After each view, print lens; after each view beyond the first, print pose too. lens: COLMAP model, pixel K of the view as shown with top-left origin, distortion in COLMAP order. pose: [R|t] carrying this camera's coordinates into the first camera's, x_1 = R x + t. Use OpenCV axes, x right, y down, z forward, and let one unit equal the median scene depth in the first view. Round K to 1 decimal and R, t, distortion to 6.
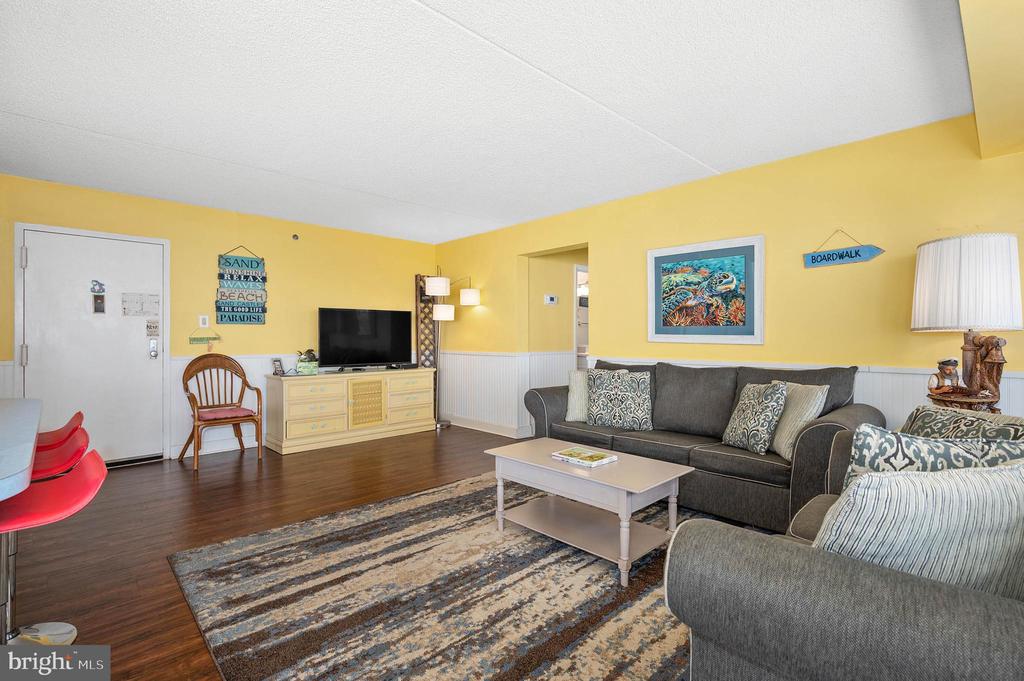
lens RADIAL K [[473.6, 0, 515.2], [0, 473.6, 338.2], [0, 0, 1]] dist [-0.005077, -0.000759]
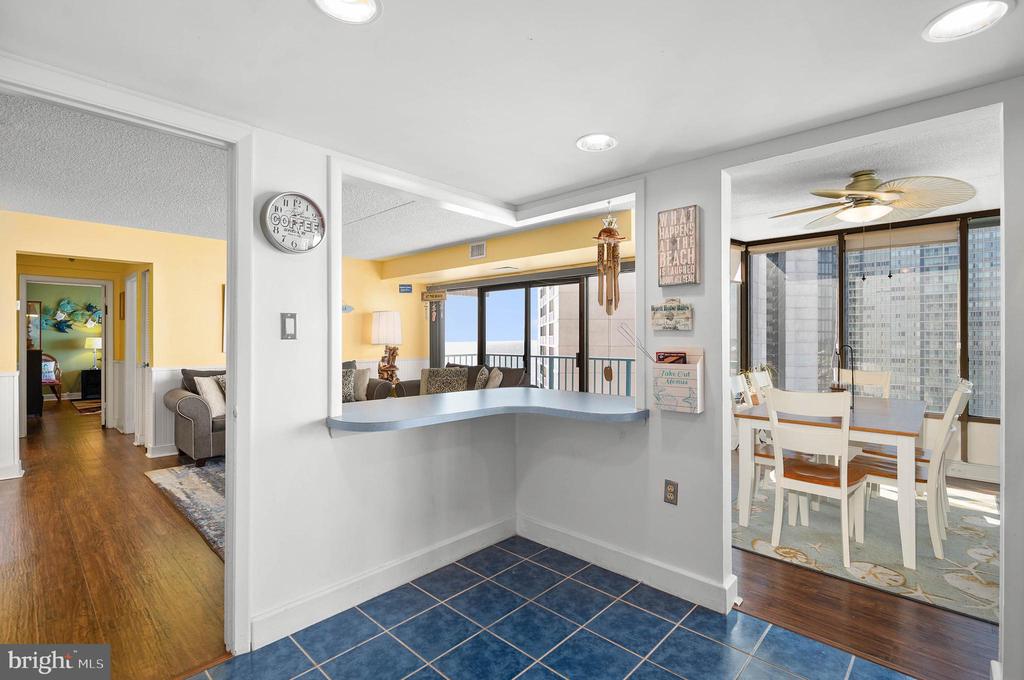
lens RADIAL K [[473.6, 0, 515.2], [0, 473.6, 337.7], [0, 0, 1]] dist [-0.005077, -0.000759]
pose [[-0.047481, 0.003171, 0.998867, -1.267086], [0.003676, 0.999989, -0.003000, -0.031240], [-0.998865, 0.003530, -0.047492, 0.275852]]
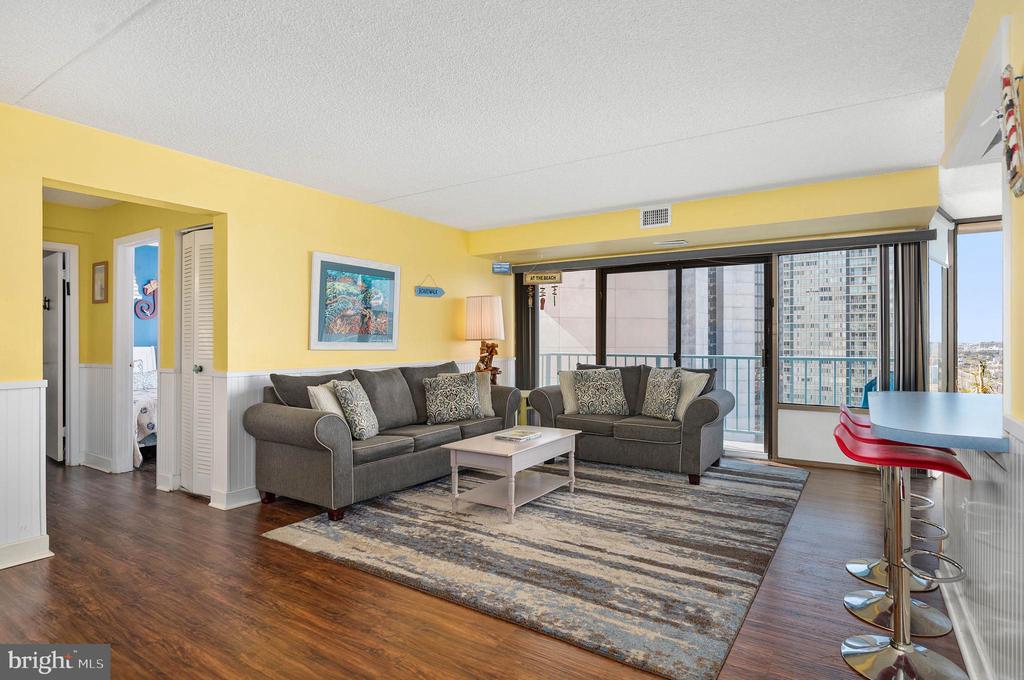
lens RADIAL K [[537.8, 0, 515.7], [0, 537.8, 338.0], [0, 0, 1]] dist [-0.006804, -0.000150]
pose [[-0.224042, 0.004825, 0.974568, -0.959418], [0.004290, 0.999983, -0.003965, -0.011107], [-0.974570, 0.003293, -0.224059, 0.979233]]
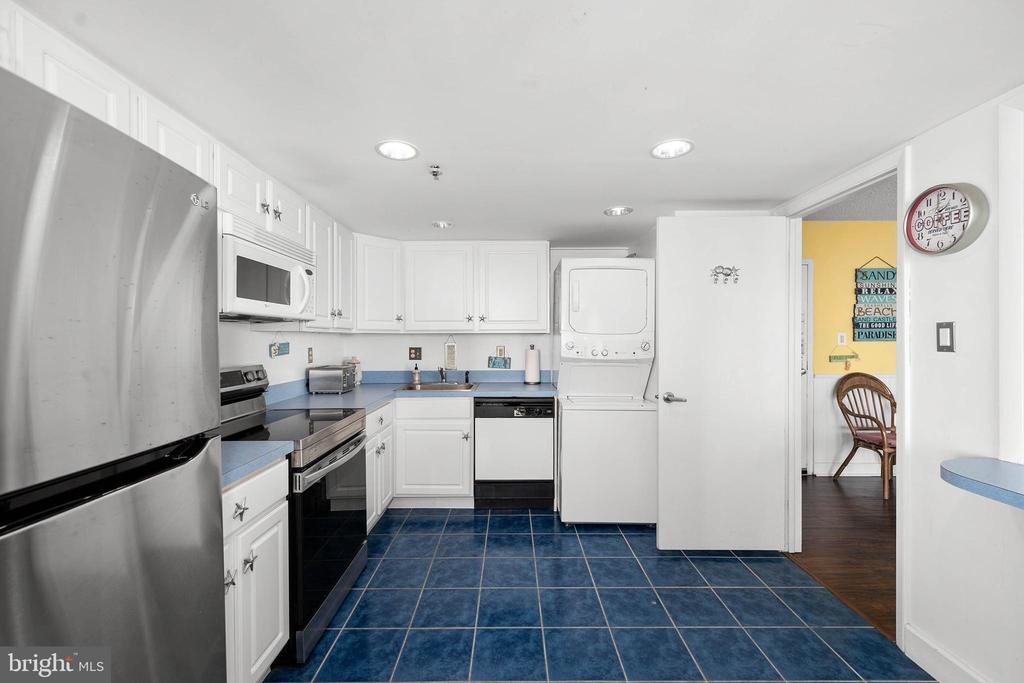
lens RADIAL K [[419.3, 0, 512.0], [0, 419.3, 341.5], [0, 0, 1]] dist [0.000248, 0.000074]
pose [[0.721224, 0.004017, -0.692690, -0.716622], [-0.000377, 0.999985, 0.005407, -0.044910], [0.692702, -0.003638, 0.721215, -0.125568]]
